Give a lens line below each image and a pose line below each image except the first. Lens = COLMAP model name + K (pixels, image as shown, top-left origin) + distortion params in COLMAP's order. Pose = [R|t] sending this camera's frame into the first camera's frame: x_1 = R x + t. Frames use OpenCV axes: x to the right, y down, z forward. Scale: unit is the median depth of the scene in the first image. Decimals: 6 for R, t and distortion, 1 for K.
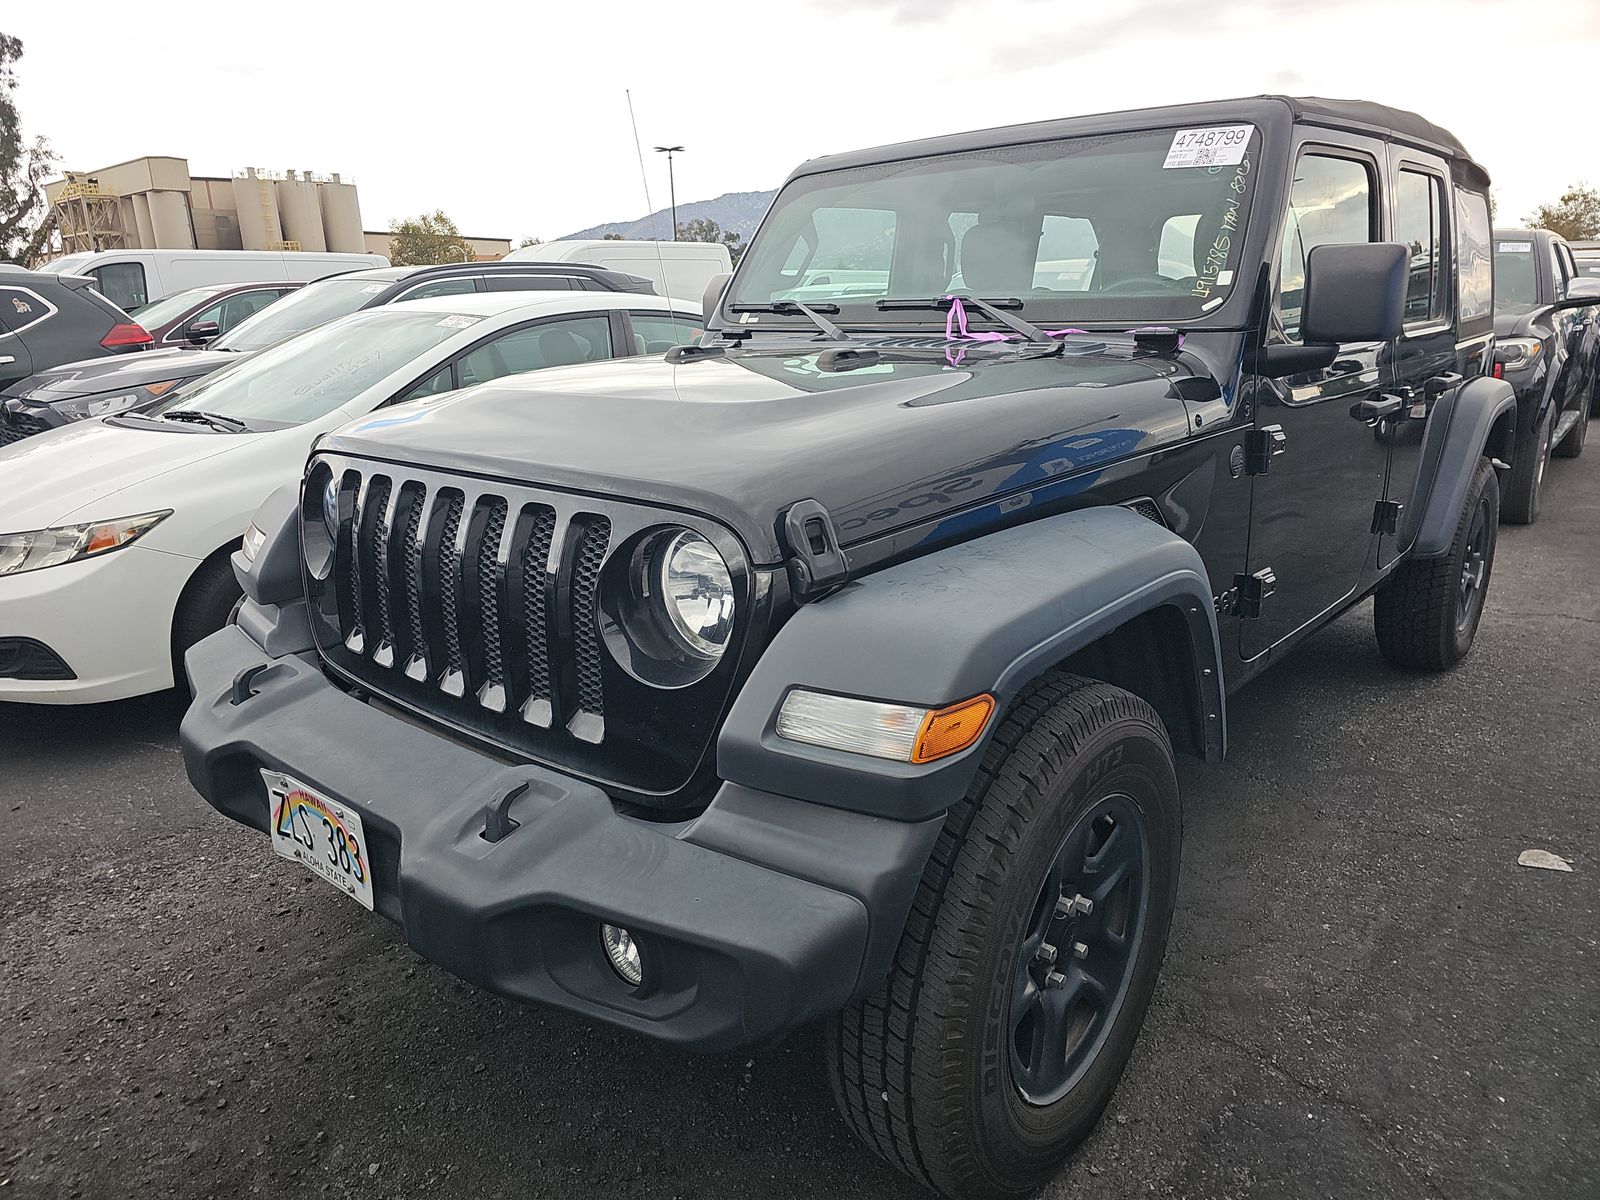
lens RADIAL K [[1068.7, 0, 816.3], [0, 1068.7, 595.6], [0, 0, 1]] dist [-0.005309, -0.000287]
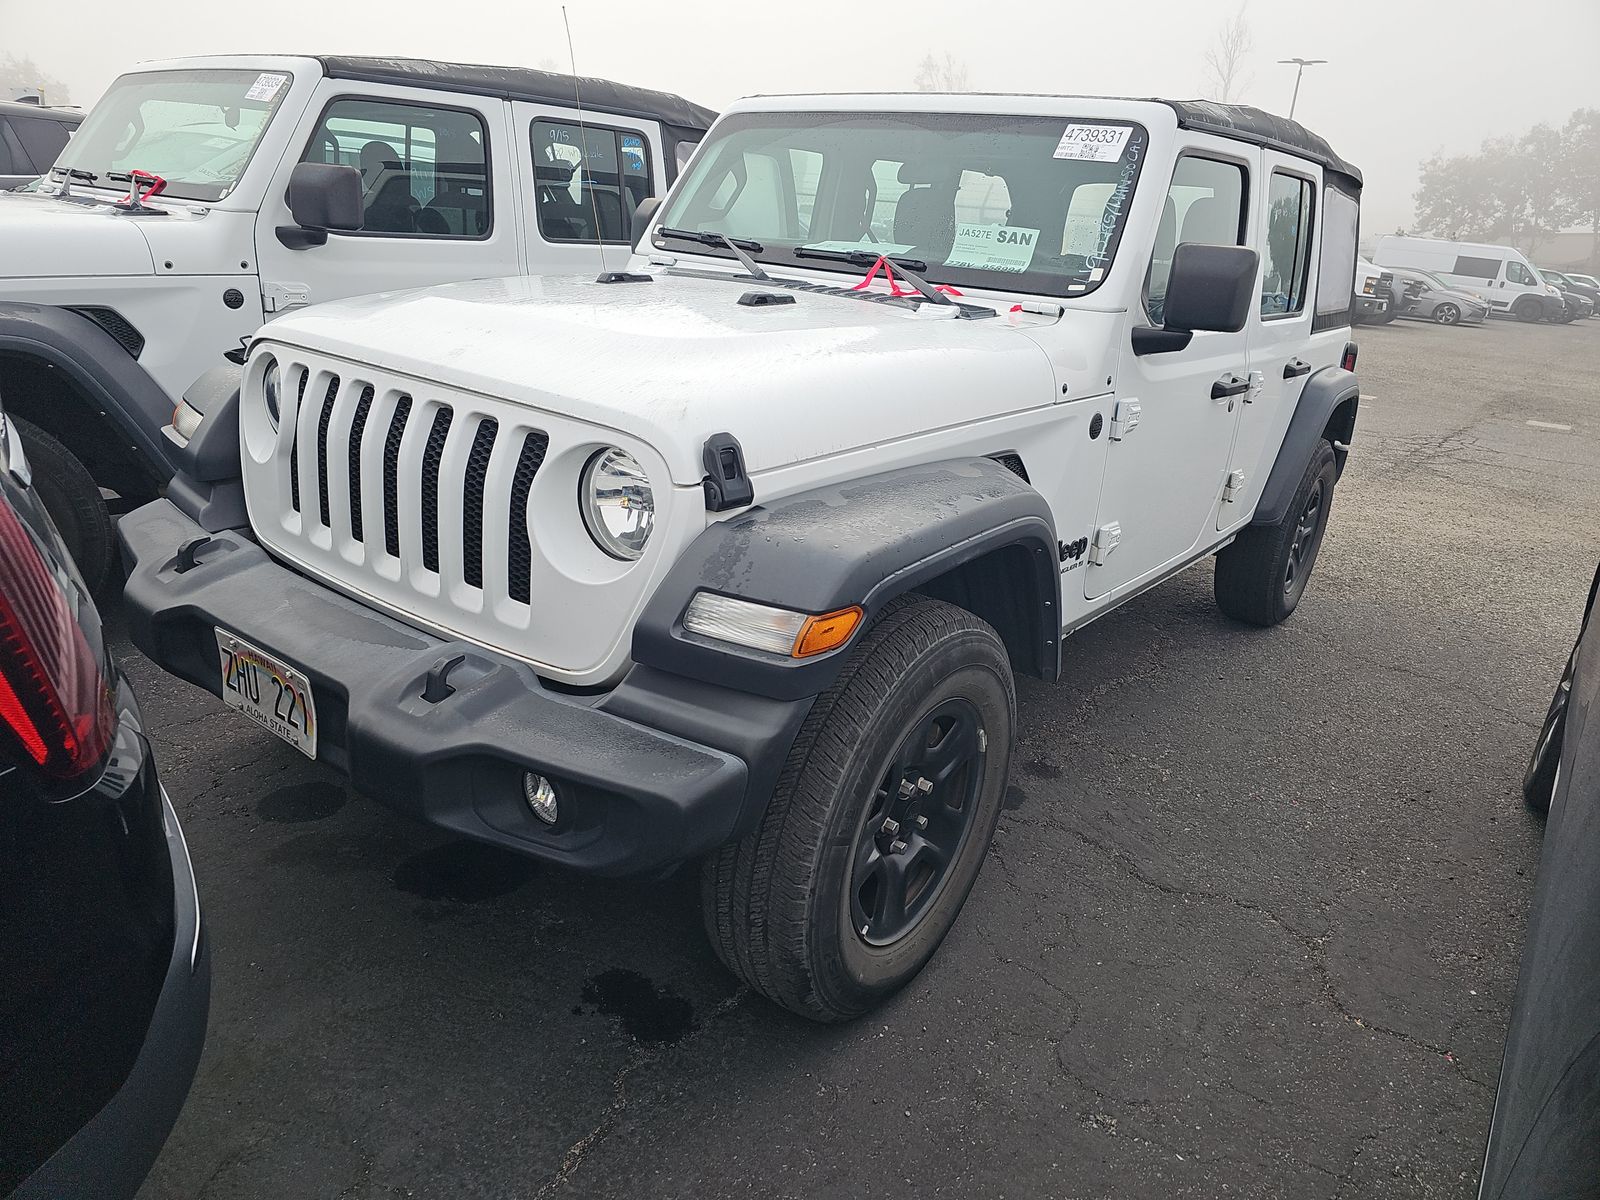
lens RADIAL K [[1068.7, 0, 816.3], [0, 1068.7, 595.6], [0, 0, 1]] dist [-0.005309, -0.000287]
pose [[0.992189, 0.073473, 0.100812, -0.010118], [-0.080652, 0.994345, 0.069086, -0.000802], [-0.095166, -0.076677, 0.992504, -0.170120]]
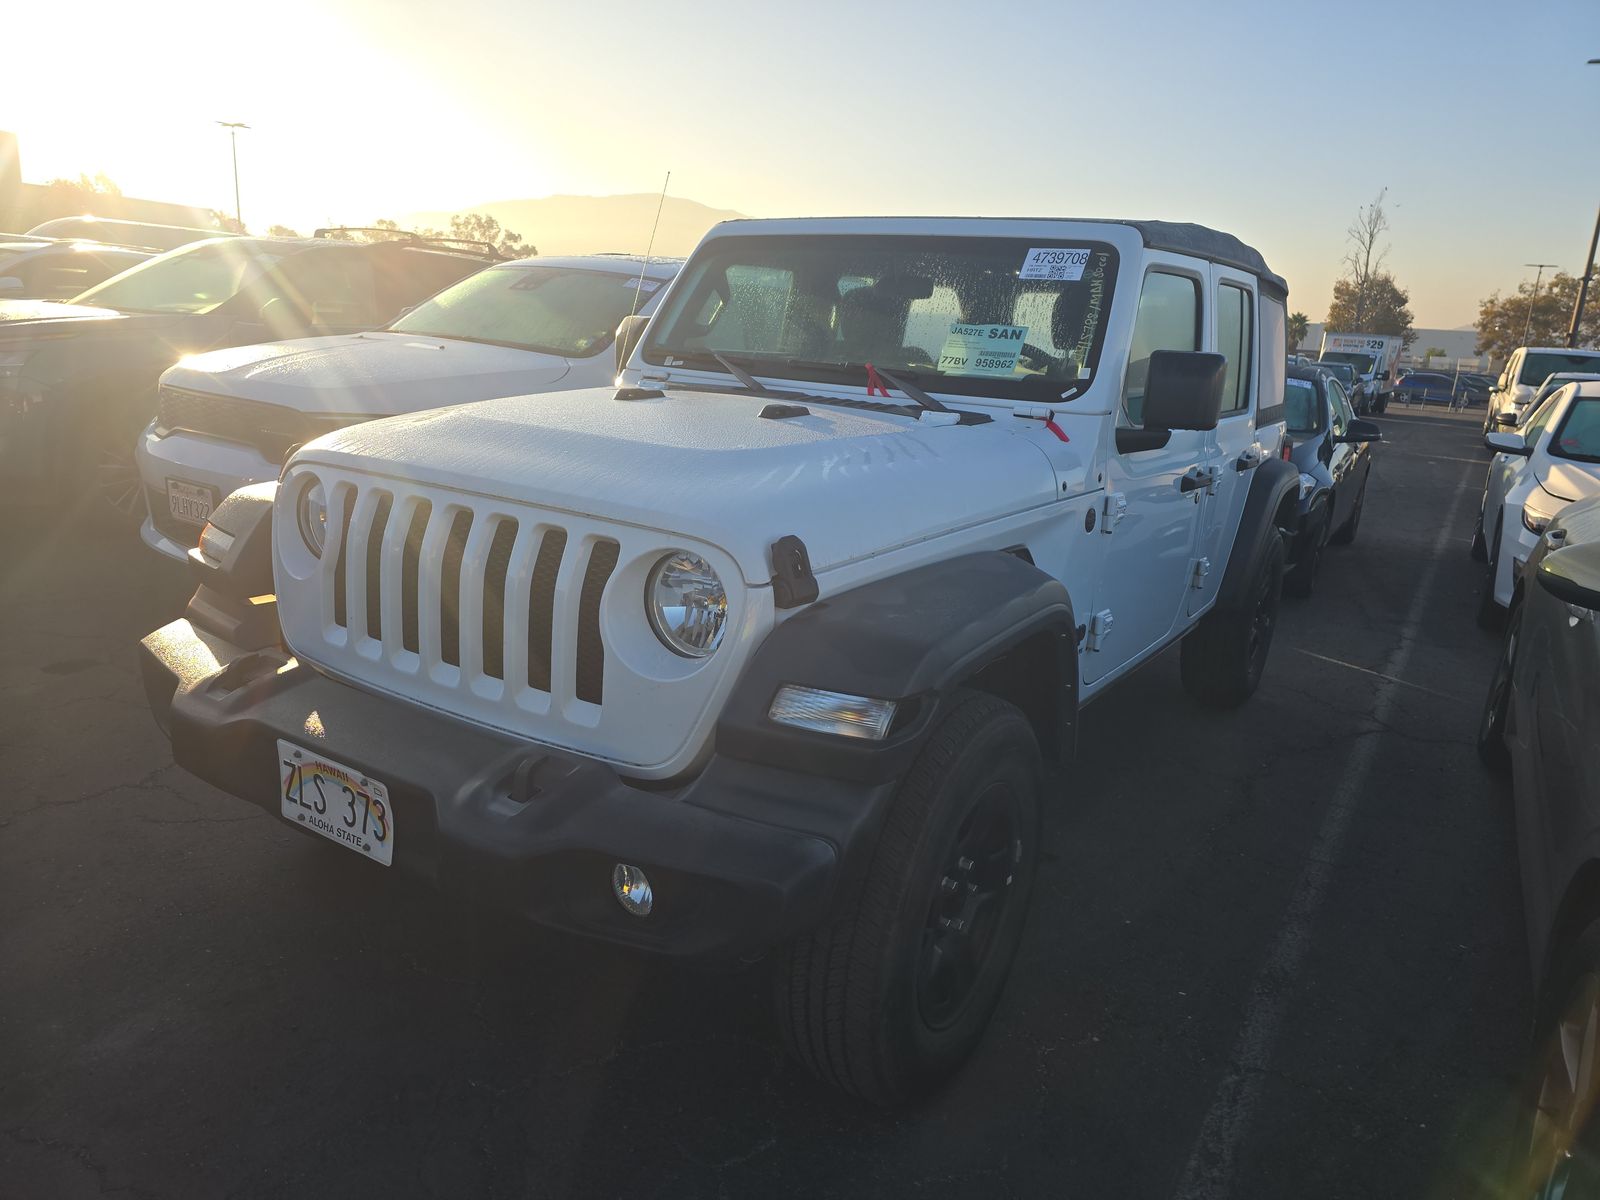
lens RADIAL K [[1083.7, 0, 808.0], [0, 1083.7, 609.1], [0, 0, 1]] dist [0.008360, -0.044409]
pose [[0.986465, 0.047248, 0.157018, -0.157001], [-0.044901, 0.998821, -0.018465, 0.017096], [-0.157705, 0.011165, 0.987423, -0.237461]]
